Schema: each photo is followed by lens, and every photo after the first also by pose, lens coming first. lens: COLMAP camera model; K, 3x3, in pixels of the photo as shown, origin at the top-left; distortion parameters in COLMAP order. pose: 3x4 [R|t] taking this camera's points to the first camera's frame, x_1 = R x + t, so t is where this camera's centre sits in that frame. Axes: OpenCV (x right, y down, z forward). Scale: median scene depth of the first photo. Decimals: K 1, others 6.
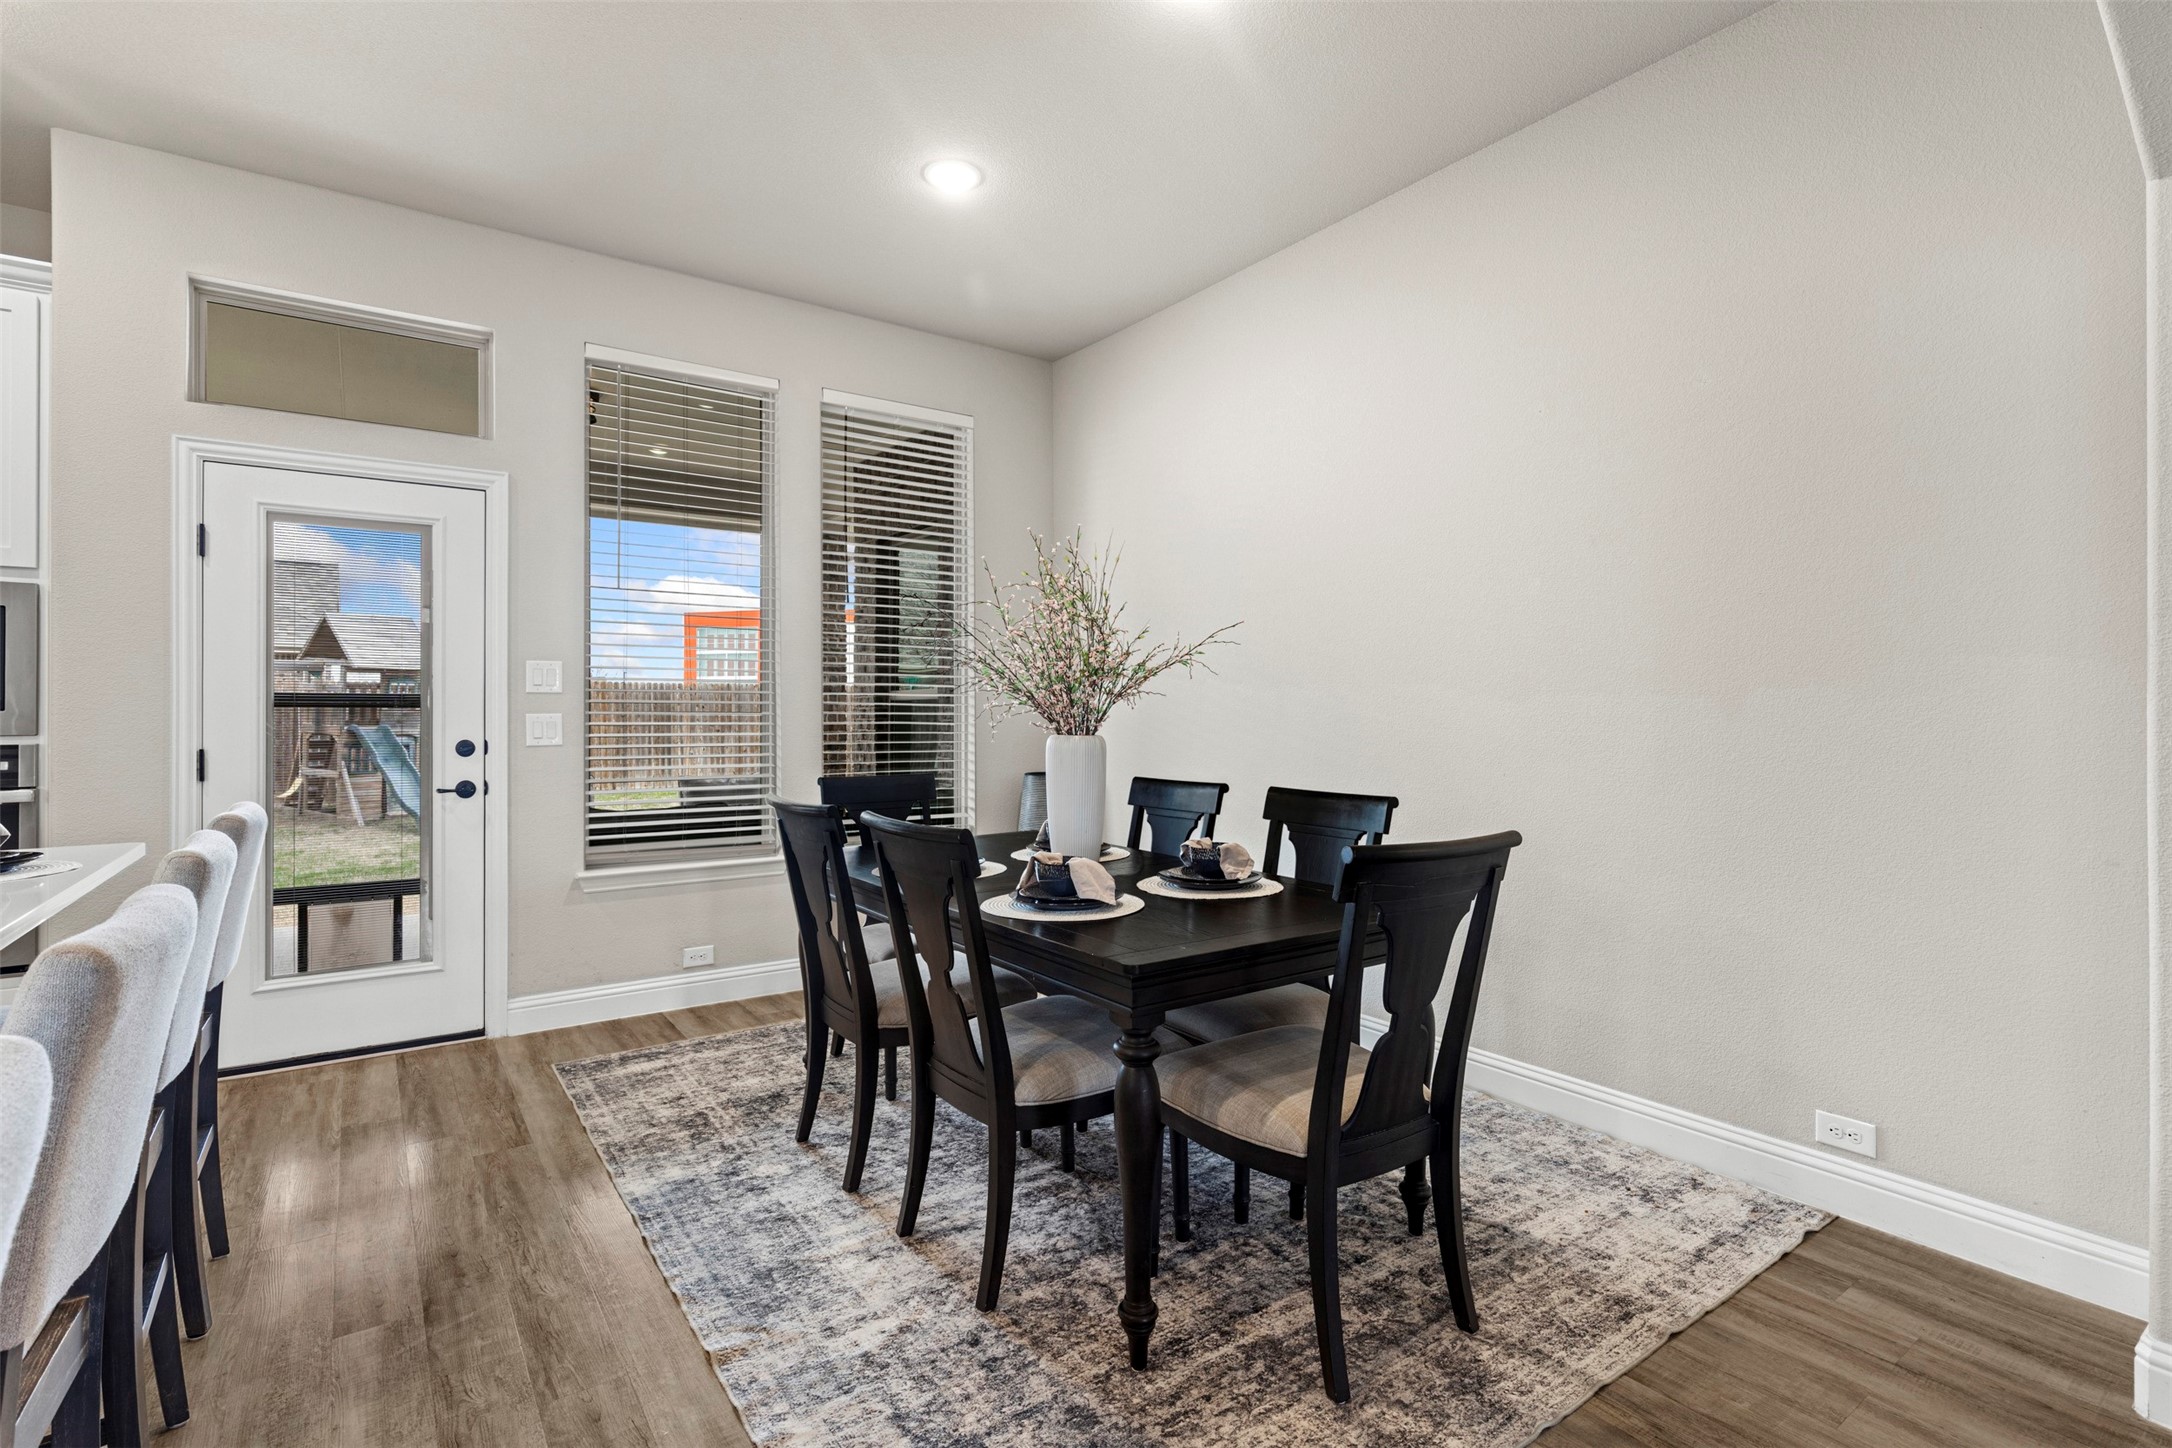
lens RADIAL K [[1019.4, 0, 1079.5], [0, 1019.4, 710.5], [0, 0, 1]] dist [-0.000917, -0.000199]
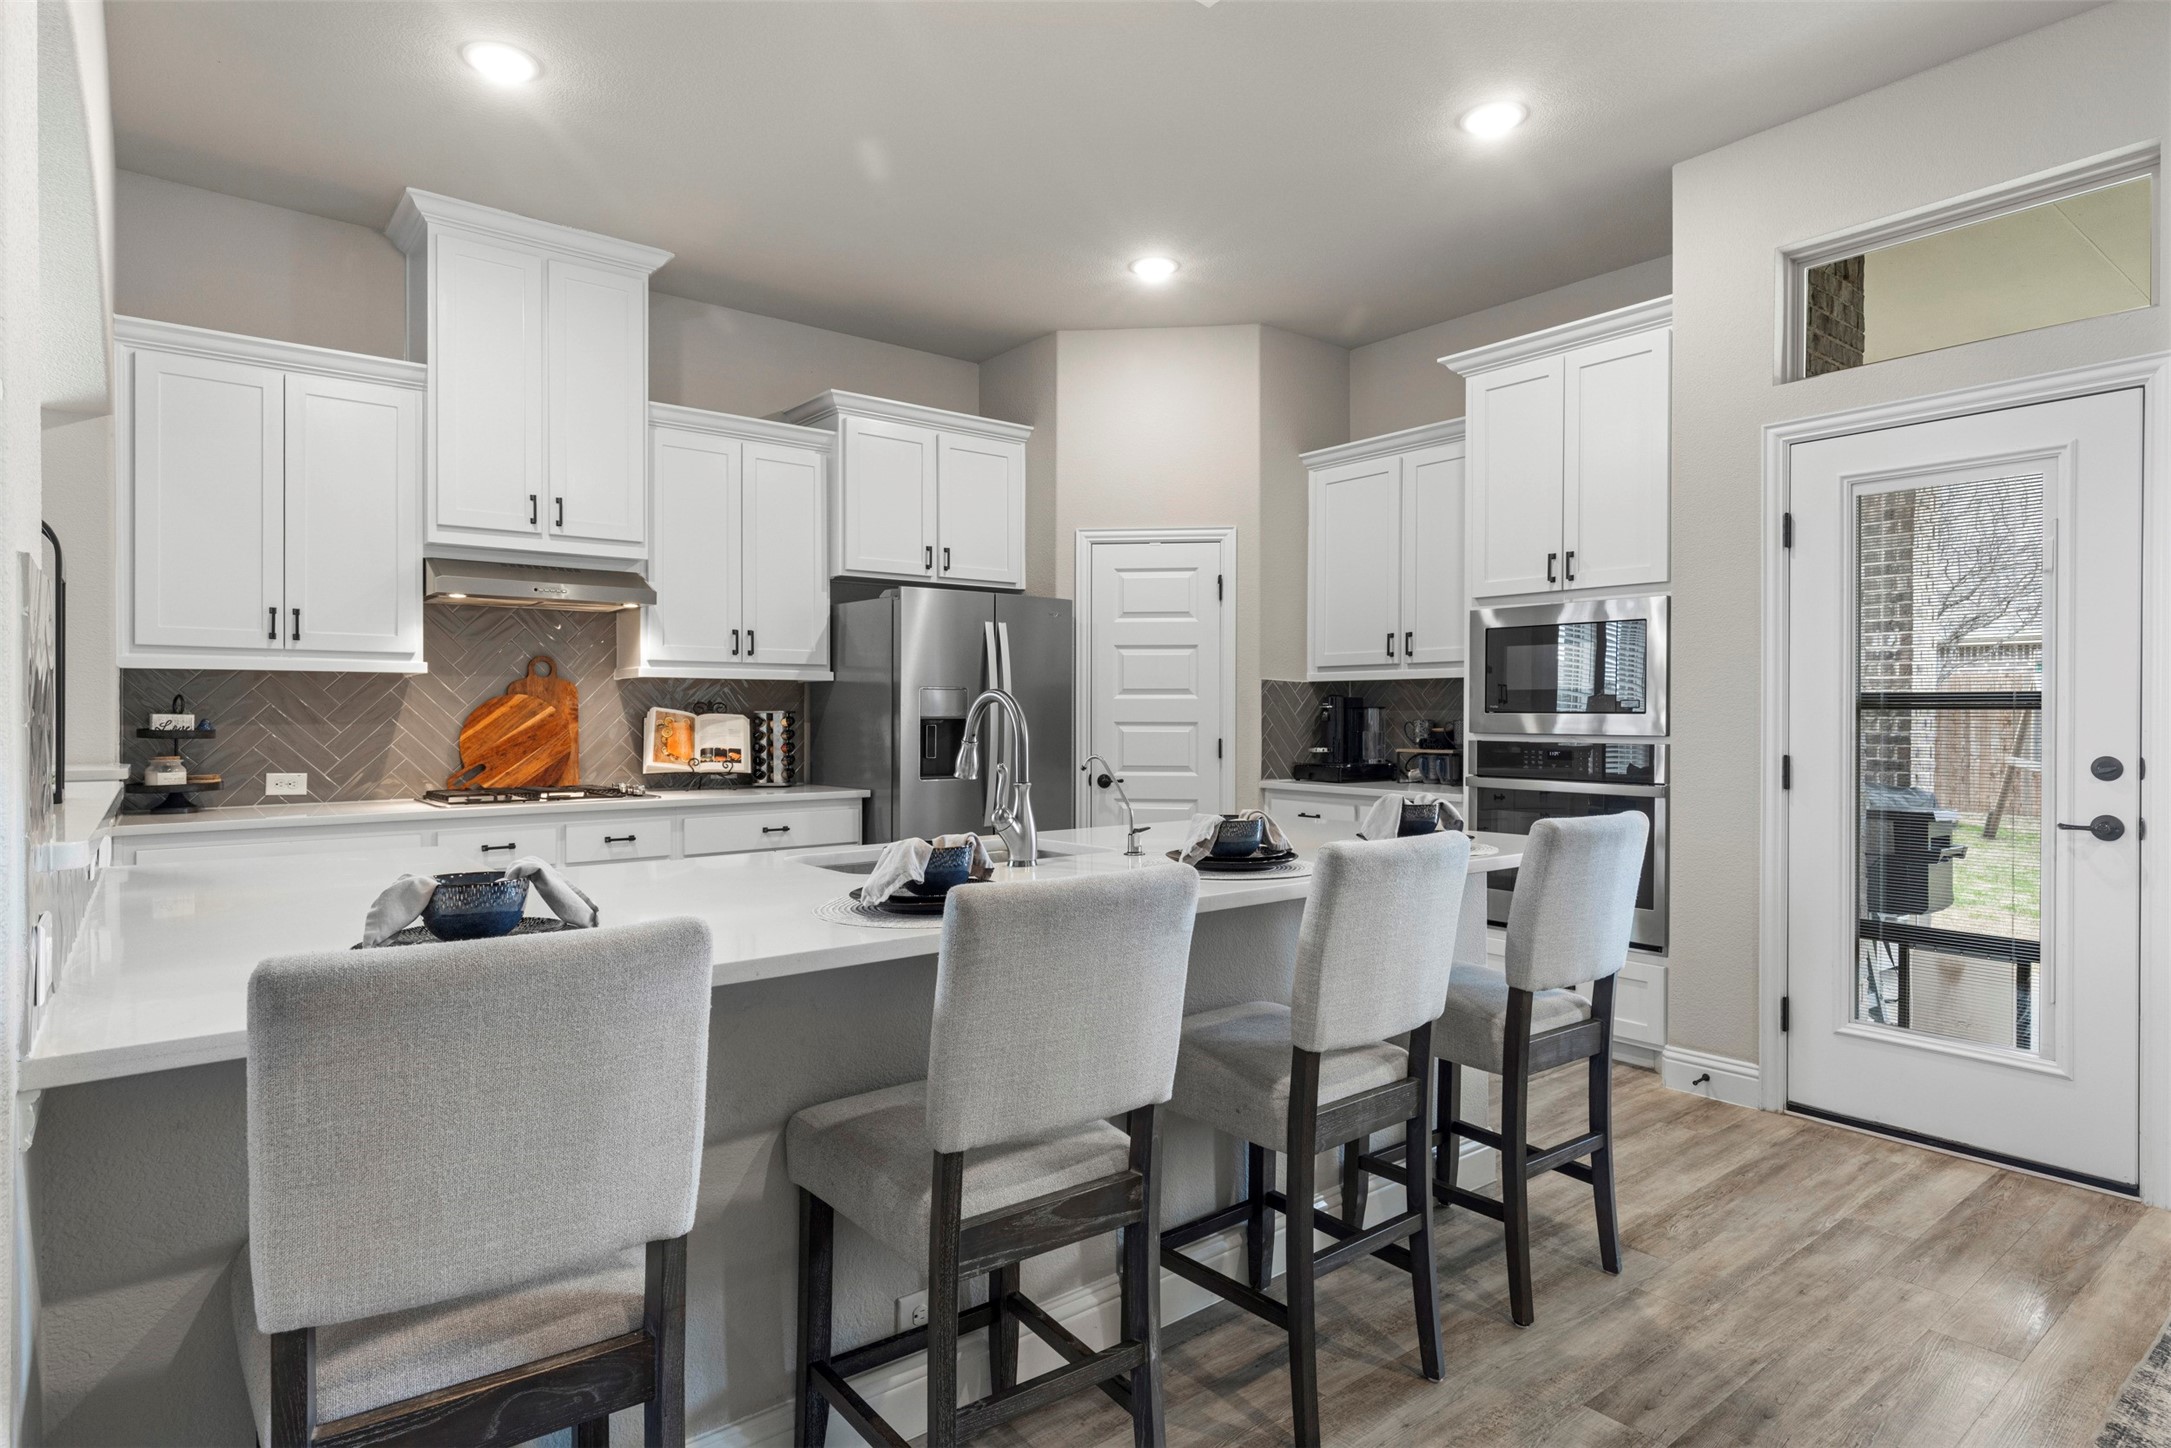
lens RADIAL K [[1161.0, 0, 1079.7], [0, 1161.0, 718.8], [0, 0, 1]] dist [0.001863, 0.000544]
pose [[0.053123, 0.005847, -0.998571, 0.165853], [-0.000247, 0.999983, 0.005843, -0.001185], [0.998588, -0.000064, 0.053124, 0.297098]]
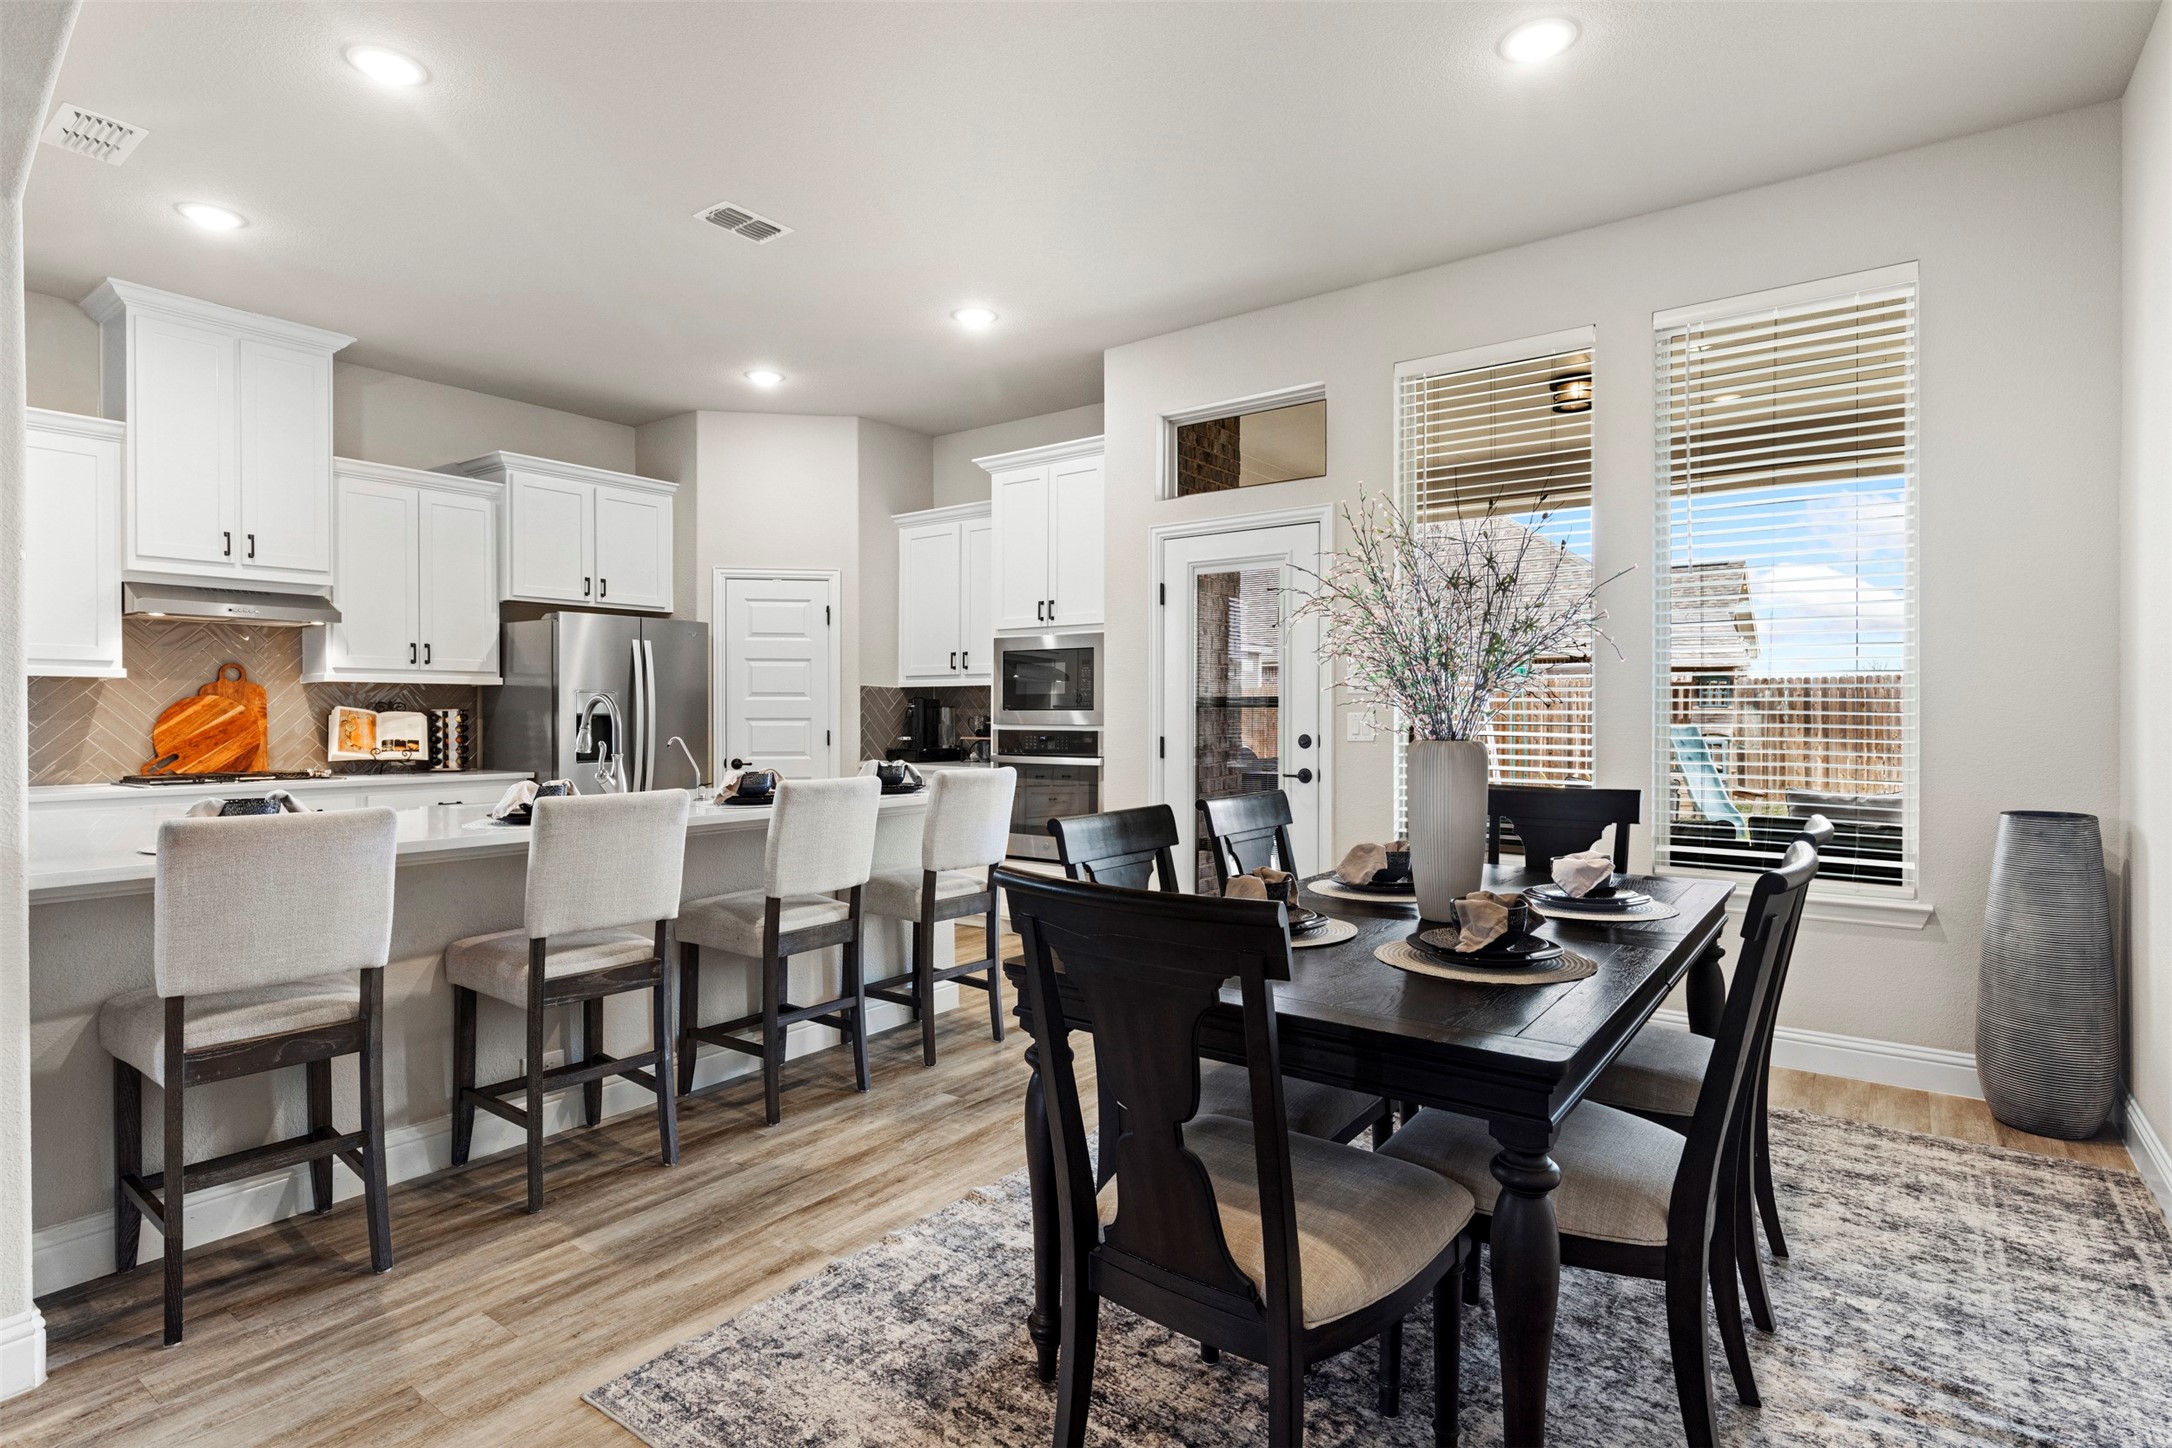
lens RADIAL K [[1093.2, 0, 1083.6], [0, 1093.2, 720.5], [0, 0, 1]] dist [-0.002104, -0.000375]
pose [[0.307879, 0.006814, -0.951401, 0.603795], [0.000946, 0.999972, 0.007468, 0.003232], [0.951425, -0.003200, 0.307864, 0.406137]]
